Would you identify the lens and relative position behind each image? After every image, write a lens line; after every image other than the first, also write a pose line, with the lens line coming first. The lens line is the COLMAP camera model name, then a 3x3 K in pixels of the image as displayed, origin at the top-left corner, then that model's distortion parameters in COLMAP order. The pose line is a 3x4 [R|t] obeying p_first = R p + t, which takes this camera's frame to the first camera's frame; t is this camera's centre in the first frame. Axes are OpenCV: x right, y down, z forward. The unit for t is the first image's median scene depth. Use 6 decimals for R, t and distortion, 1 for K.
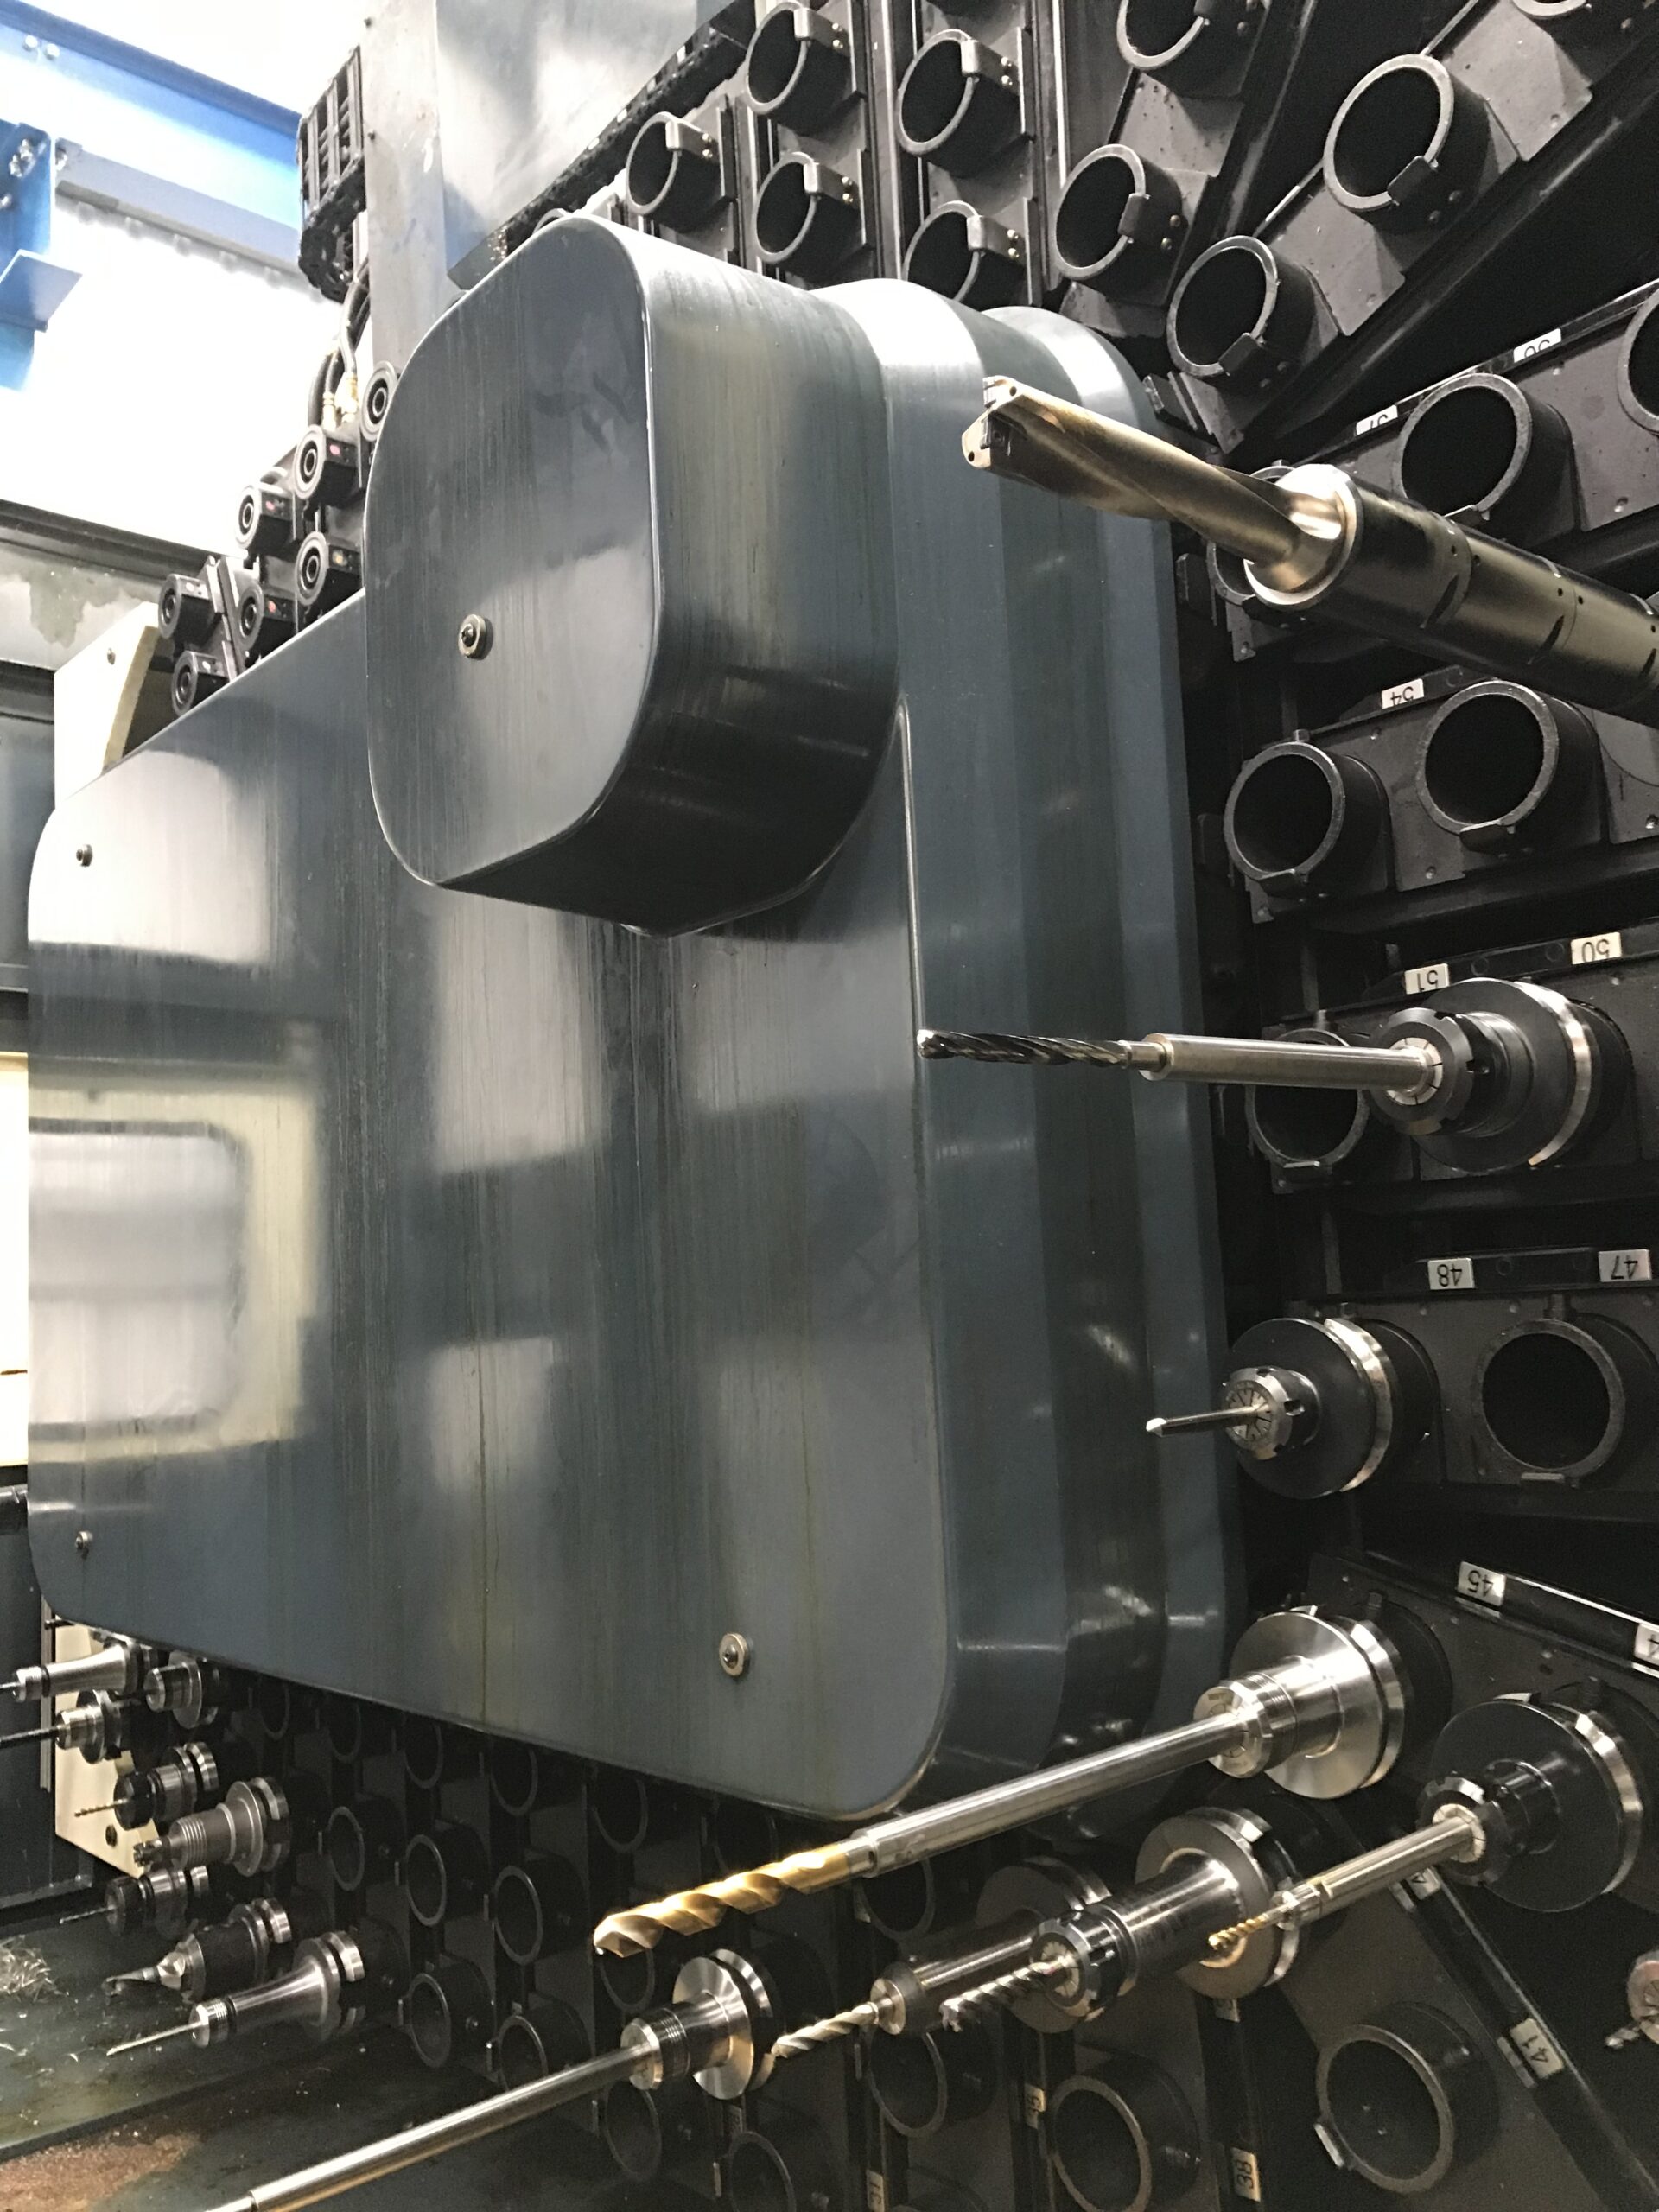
lens RADIAL K [[1816.1, 0, 804.8], [0, 1816.1, 1089.0], [0, 0, 1]] dist [0.038413, -0.036436]
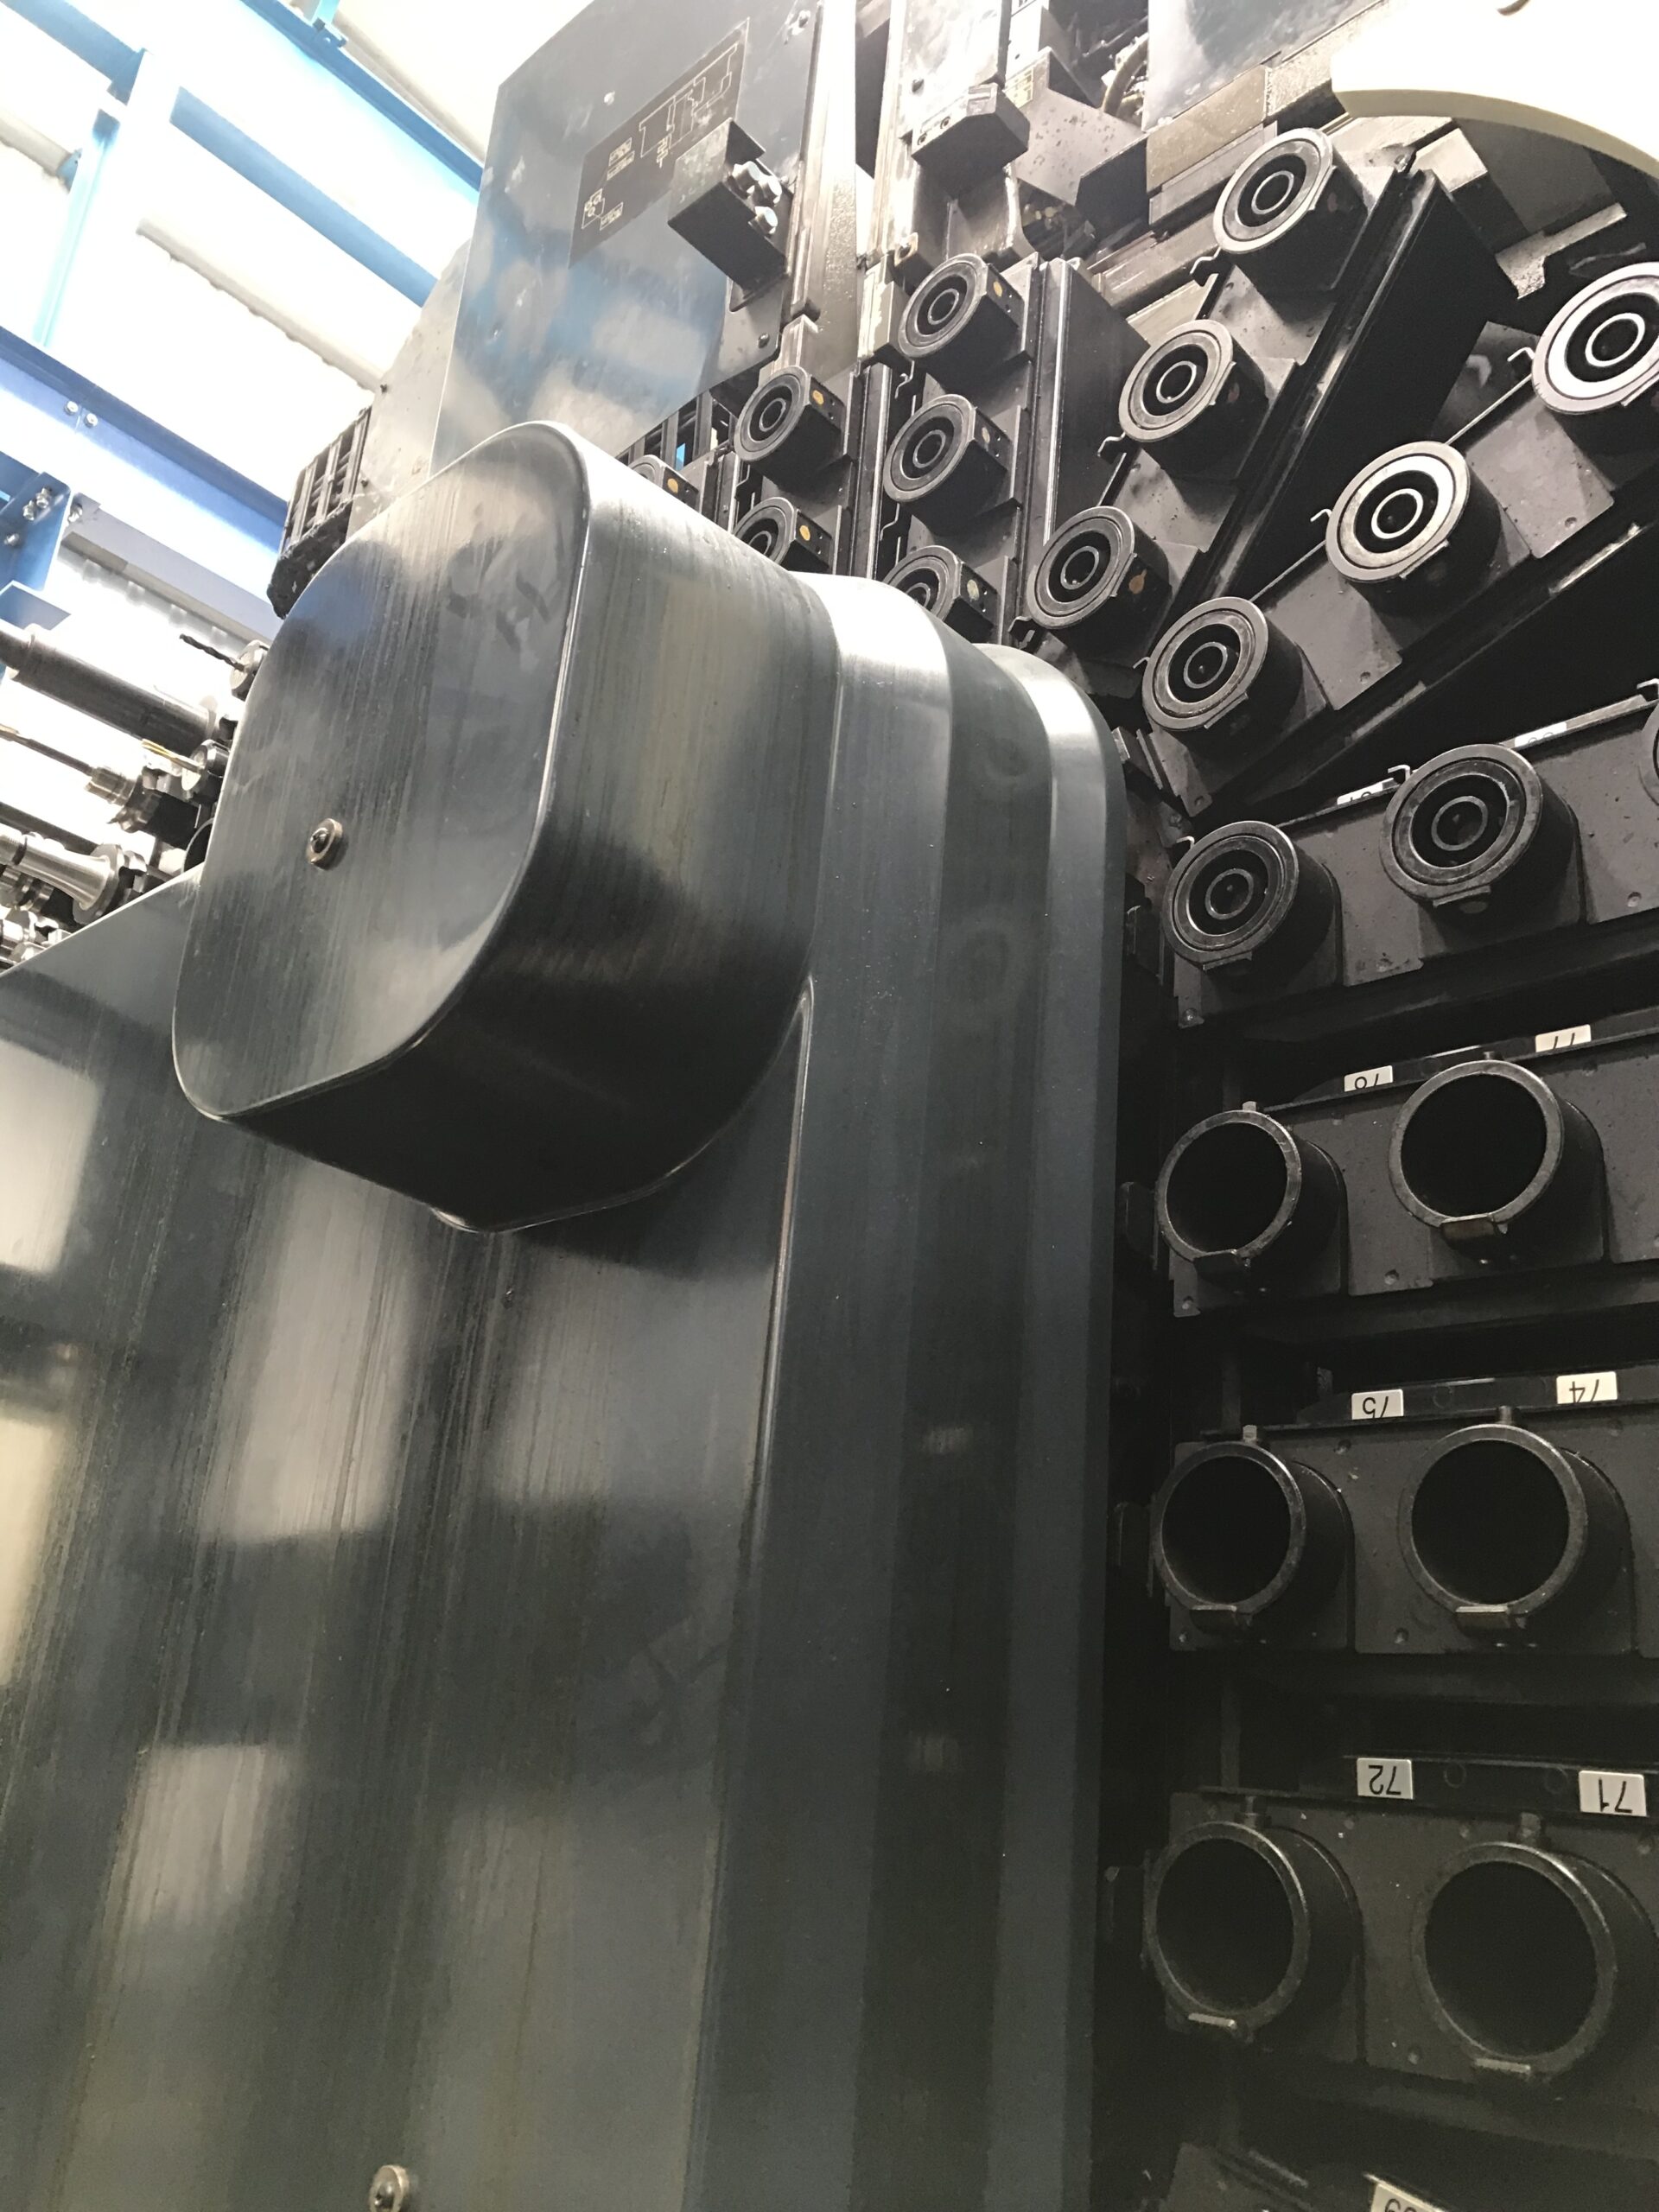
lens RADIAL K [[1799.3, 0, 829.5], [0, 1799.3, 1106.0], [0, 0, 1]] dist [0.044917, -0.068758]
pose [[0.984248, 0.163609, 0.066999, 0.013835], [-0.142653, 0.958794, -0.245693, 0.042378], [-0.104436, 0.232265, 0.967029, 0.169112]]
